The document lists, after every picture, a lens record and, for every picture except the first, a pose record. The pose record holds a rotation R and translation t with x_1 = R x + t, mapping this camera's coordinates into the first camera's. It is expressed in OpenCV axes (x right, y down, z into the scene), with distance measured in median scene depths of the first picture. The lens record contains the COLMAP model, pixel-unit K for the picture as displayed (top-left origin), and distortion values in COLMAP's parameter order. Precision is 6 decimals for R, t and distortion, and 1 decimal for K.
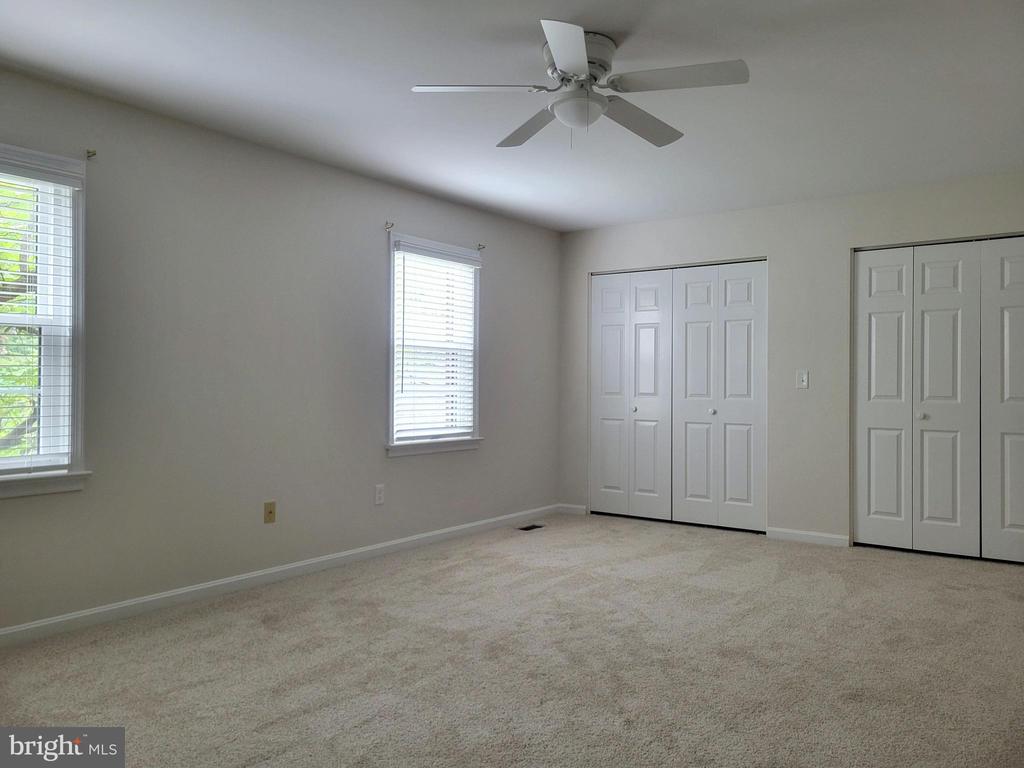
lens RADIAL K [[790.0, 0, 512.1], [0, 790.0, 376.5], [0, 0, 1]] dist [0.052487, -0.002553]
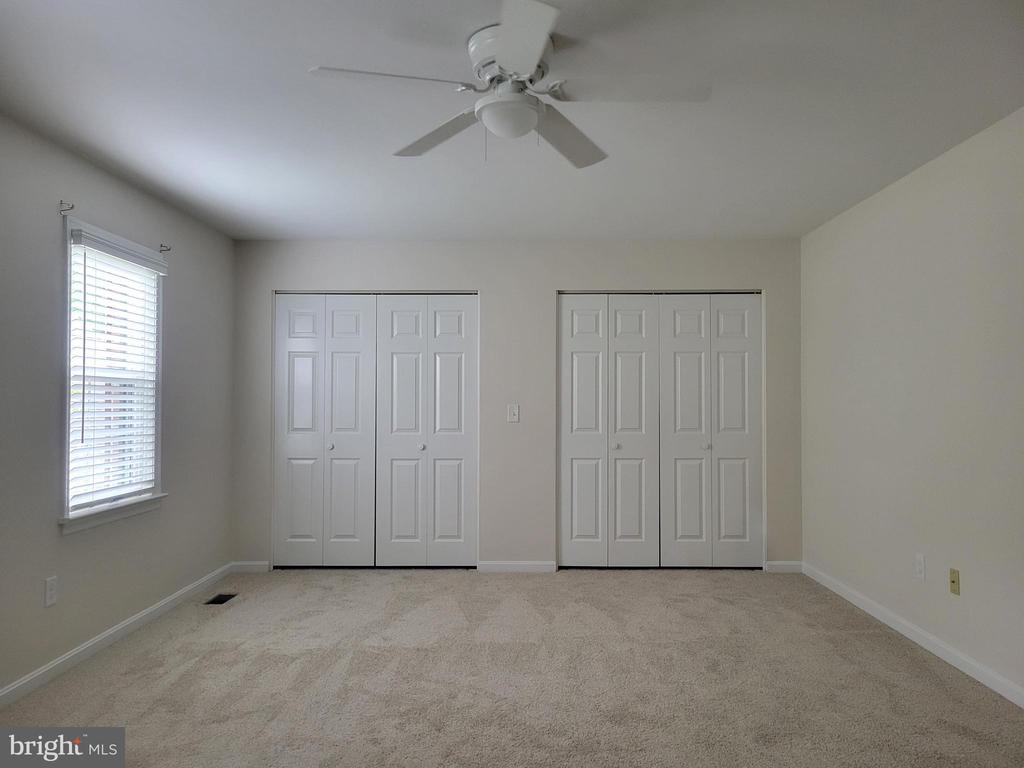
lens RADIAL K [[777.7, 0, 512.0], [0, 777.7, 384.0], [0, 0, 1]] dist [0.048970, -0.002796]
pose [[0.815797, 0.007236, 0.578292, -0.232333], [-0.001190, 0.999941, -0.010834, -0.024989], [-0.578337, 0.008150, 0.815758, 0.191869]]
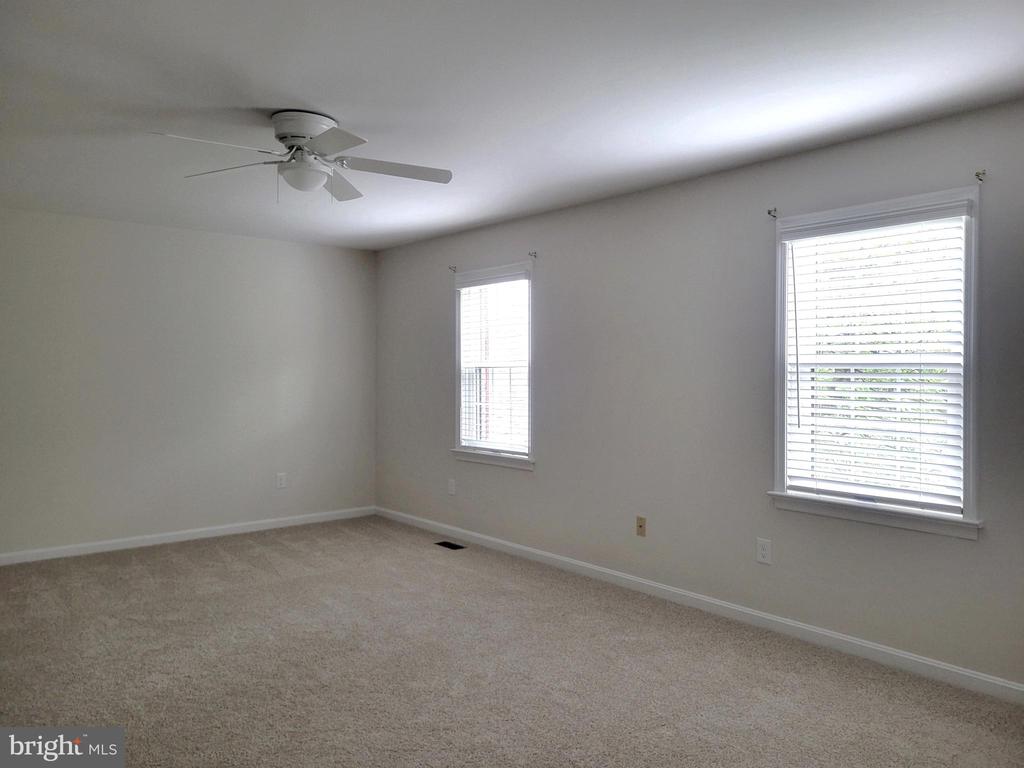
lens RADIAL K [[830.2, 0, 512.0], [0, 830.2, 384.0], [0, 0, 1]] dist [0.112386, -0.000288]
pose [[-0.271779, -0.032458, -0.961812, 0.699491], [-0.041423, 0.998899, -0.022005, 0.008886], [0.961468, 0.033861, -0.272824, 0.949593]]
